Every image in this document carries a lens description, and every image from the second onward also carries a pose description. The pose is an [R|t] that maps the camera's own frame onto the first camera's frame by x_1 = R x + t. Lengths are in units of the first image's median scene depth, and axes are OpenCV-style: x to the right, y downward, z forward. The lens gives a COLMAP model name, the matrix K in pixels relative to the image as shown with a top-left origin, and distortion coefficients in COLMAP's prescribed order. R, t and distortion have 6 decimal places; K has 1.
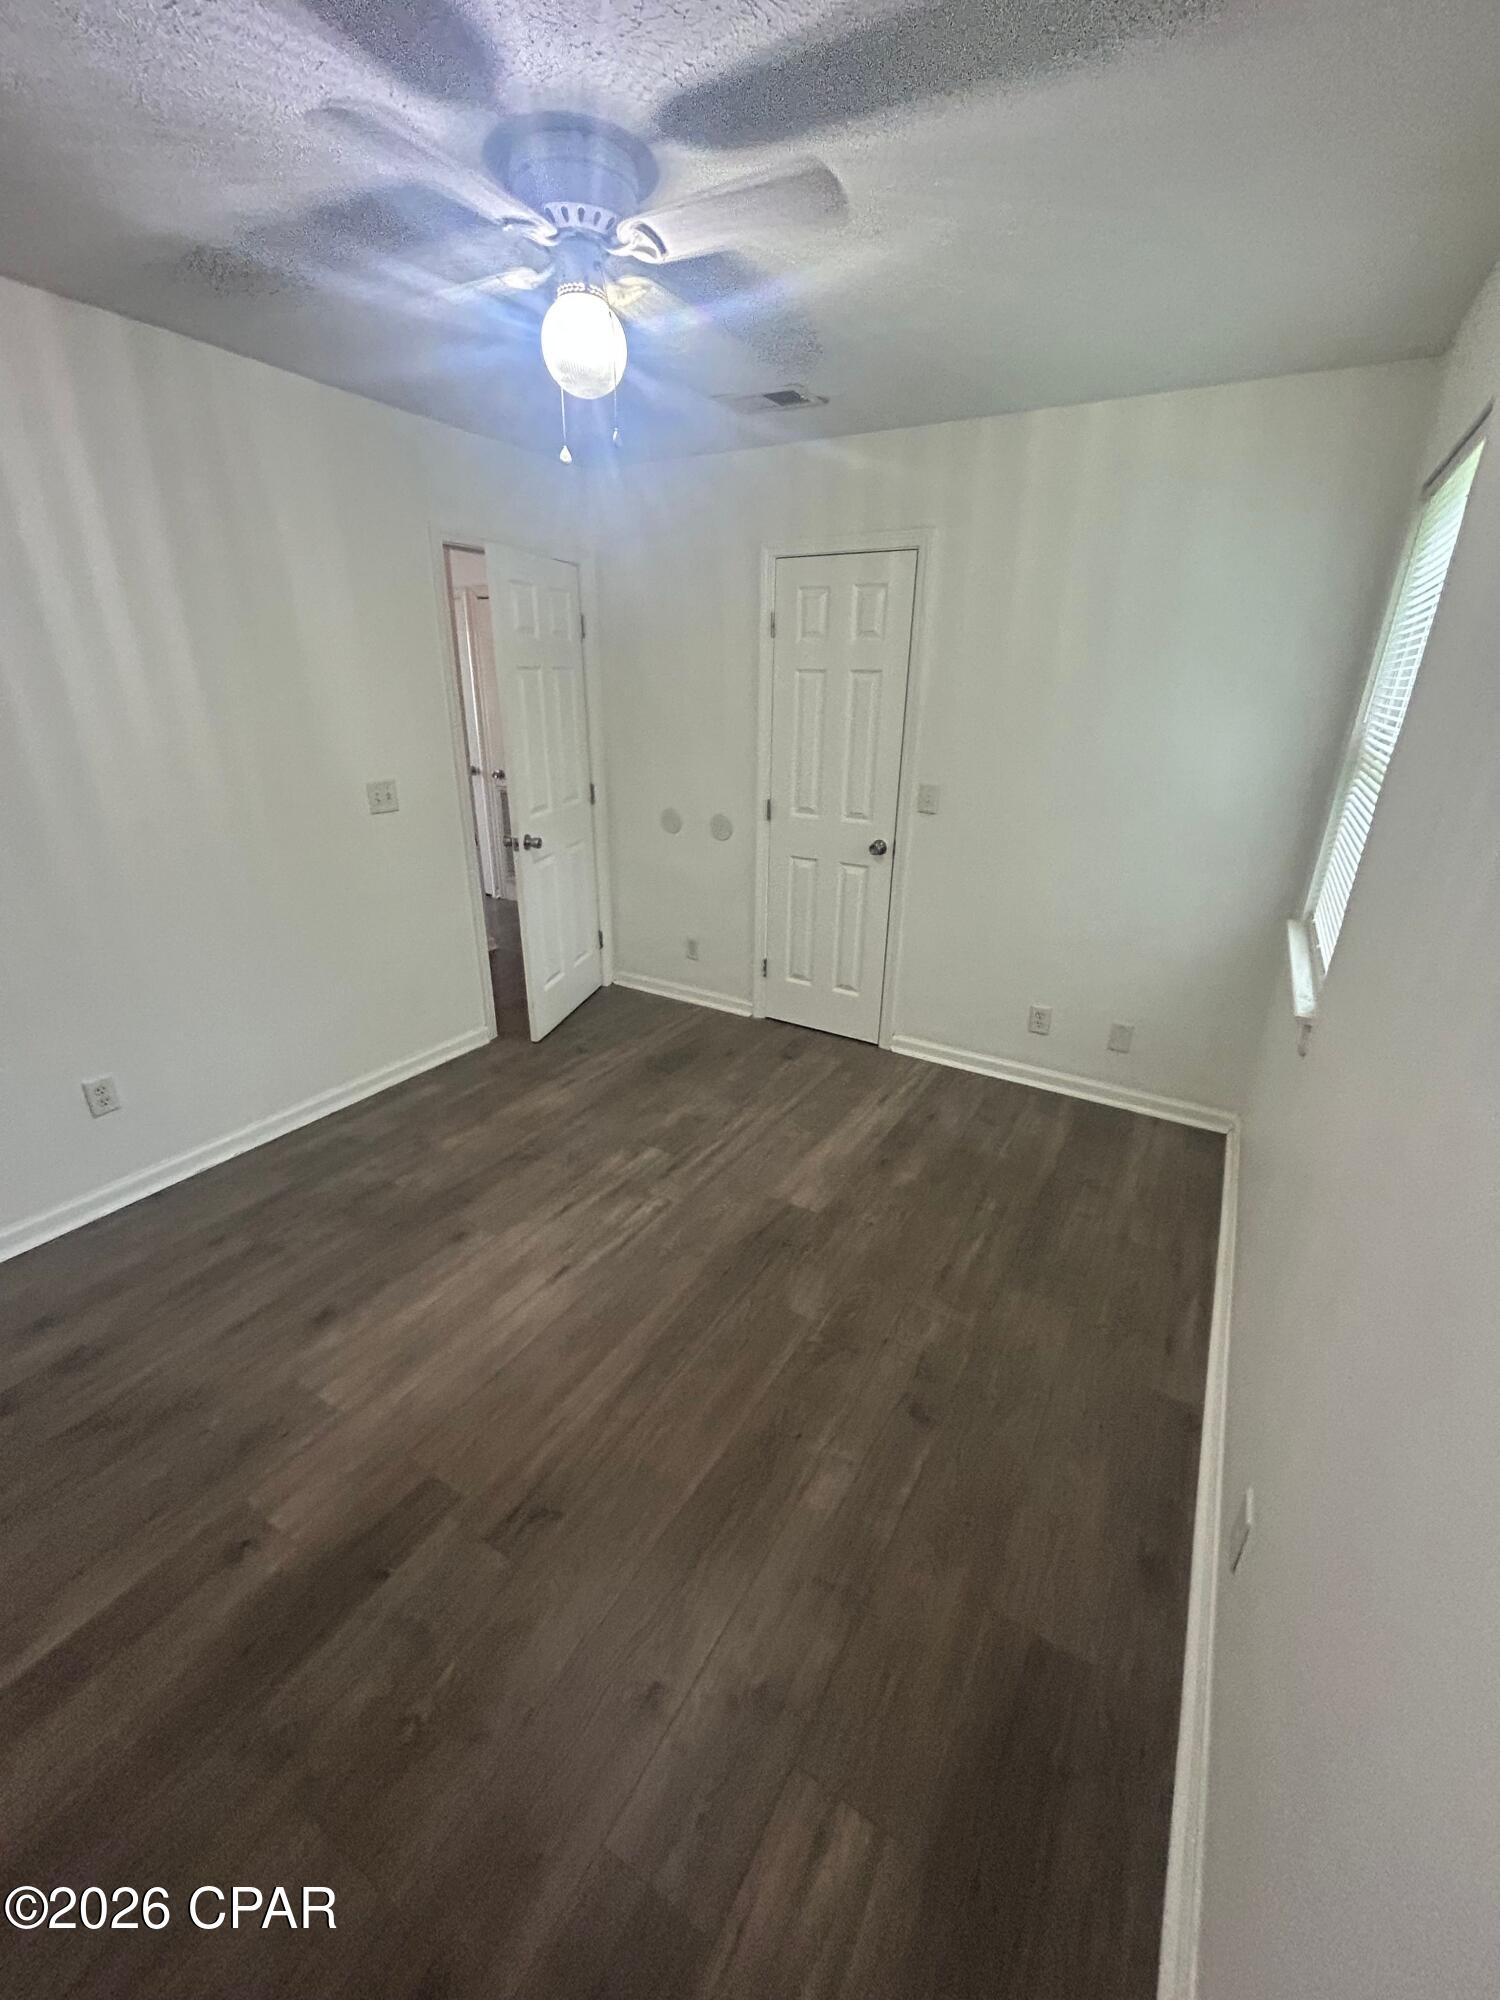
lens RADIAL K [[806.7, 0, 750.0], [0, 806.7, 1000.0], [0, 0, 1]] dist [-0.001621, -0.000083]
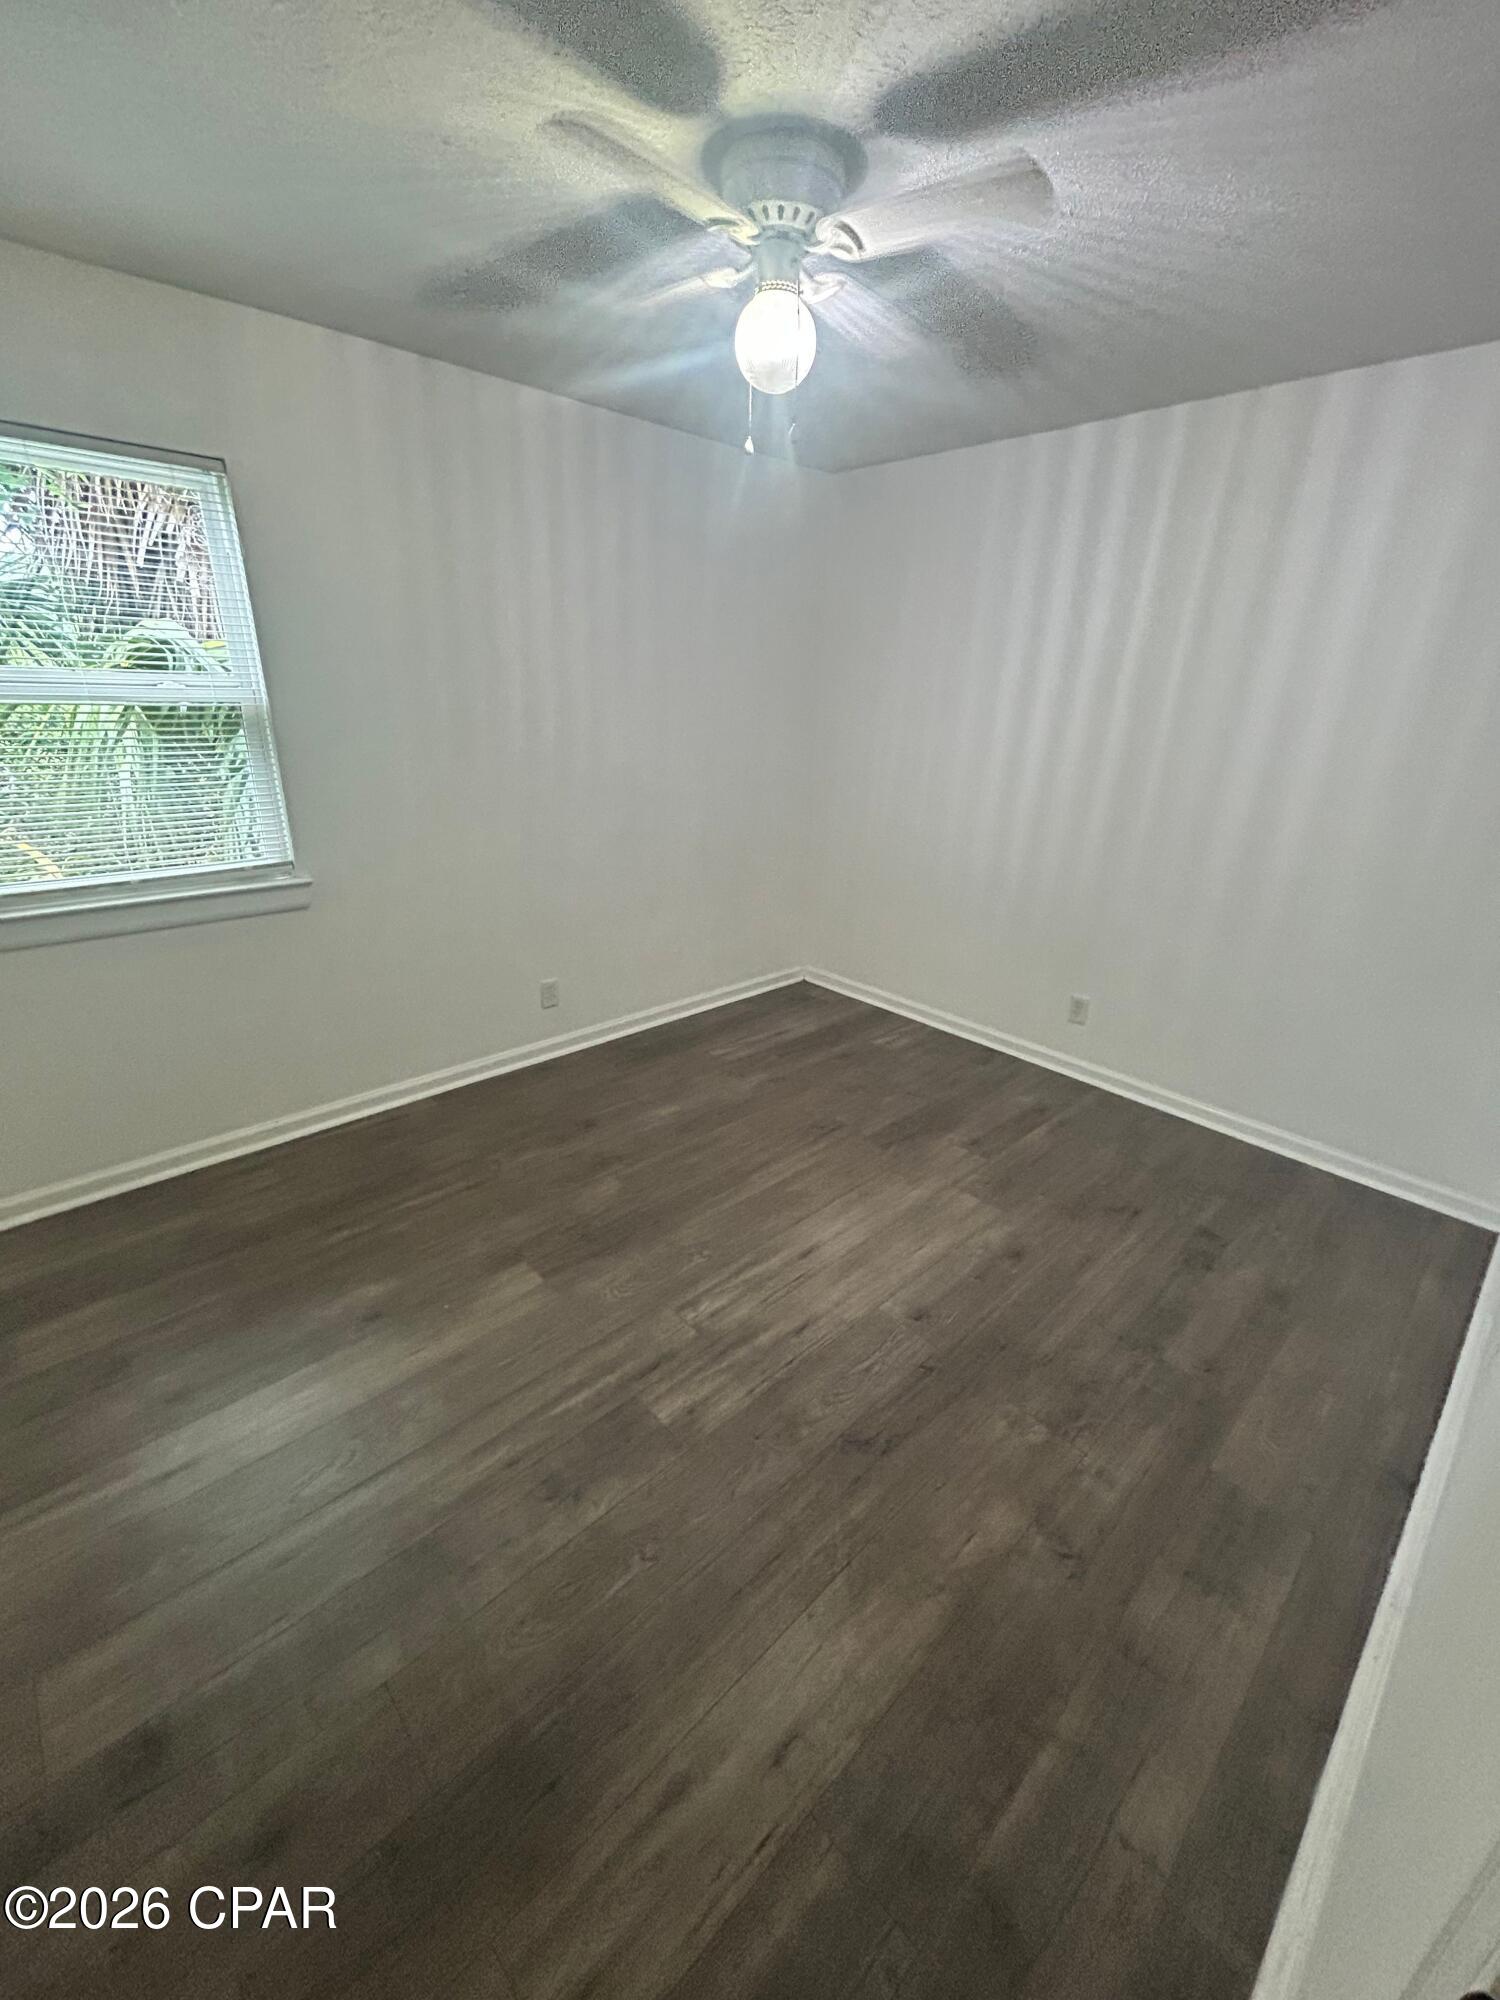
lens RADIAL K [[806.7, 0, 750.0], [0, 806.7, 1000.0], [0, 0, 1]] dist [-0.001621, -0.000083]
pose [[-0.958577, -0.150341, 0.241924, -0.328982], [0.055042, 0.735572, 0.675206, -0.536686], [-0.279464, 0.660554, -0.696828, 1.375122]]
